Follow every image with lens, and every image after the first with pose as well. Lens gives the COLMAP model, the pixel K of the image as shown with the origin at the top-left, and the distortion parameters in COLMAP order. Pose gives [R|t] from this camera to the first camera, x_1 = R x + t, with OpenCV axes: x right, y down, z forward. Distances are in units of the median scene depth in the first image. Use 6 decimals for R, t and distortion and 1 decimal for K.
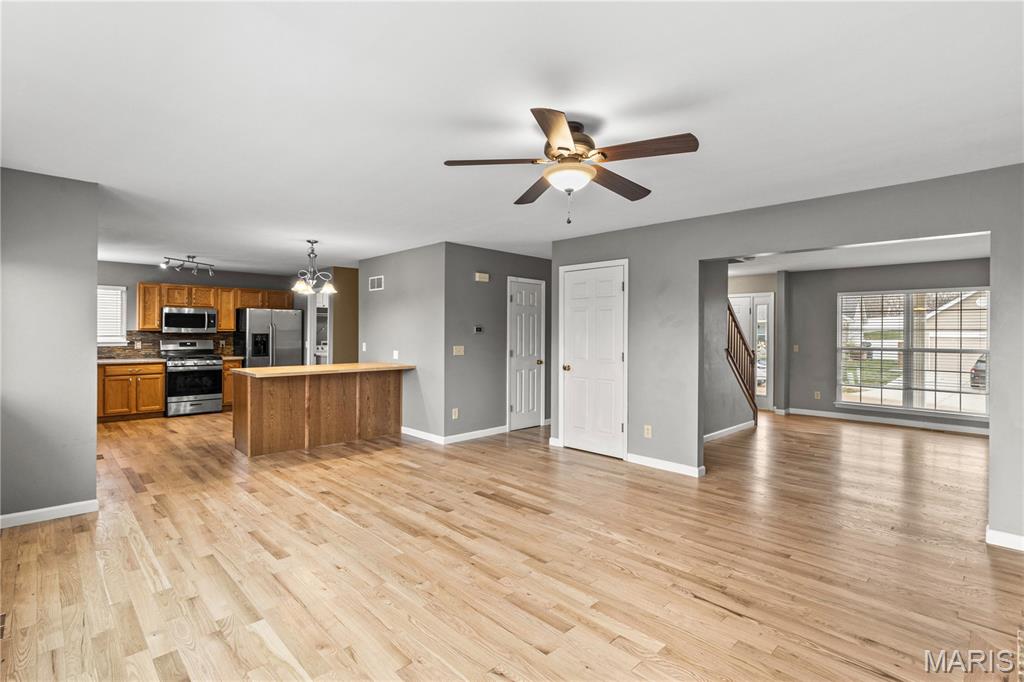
lens RADIAL K [[491.9, 0, 514.7], [0, 491.9, 330.6], [0, 0, 1]] dist [-0.001122, -0.000339]
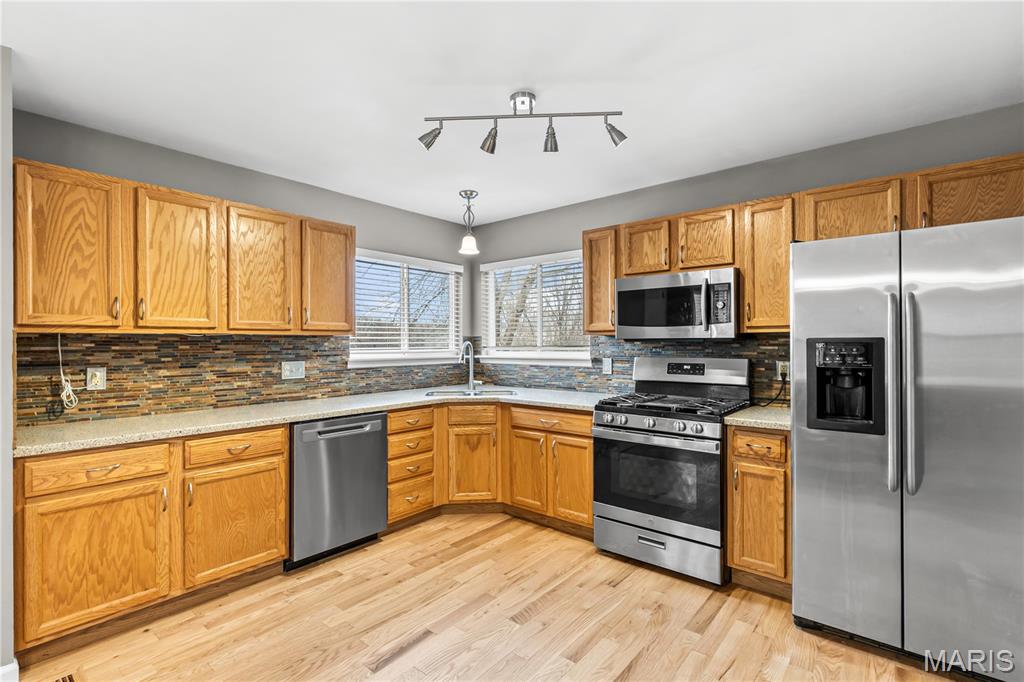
lens RADIAL K [[480.3, 0, 516.3], [0, 480.3, 341.7], [0, 0, 1]] dist [0.000598, 0.000164]
pose [[0.107325, -0.007407, -0.994196, -0.518080], [0.010971, 0.999920, -0.006265, 0.013664], [0.994163, -0.010235, 0.107398, 1.430047]]
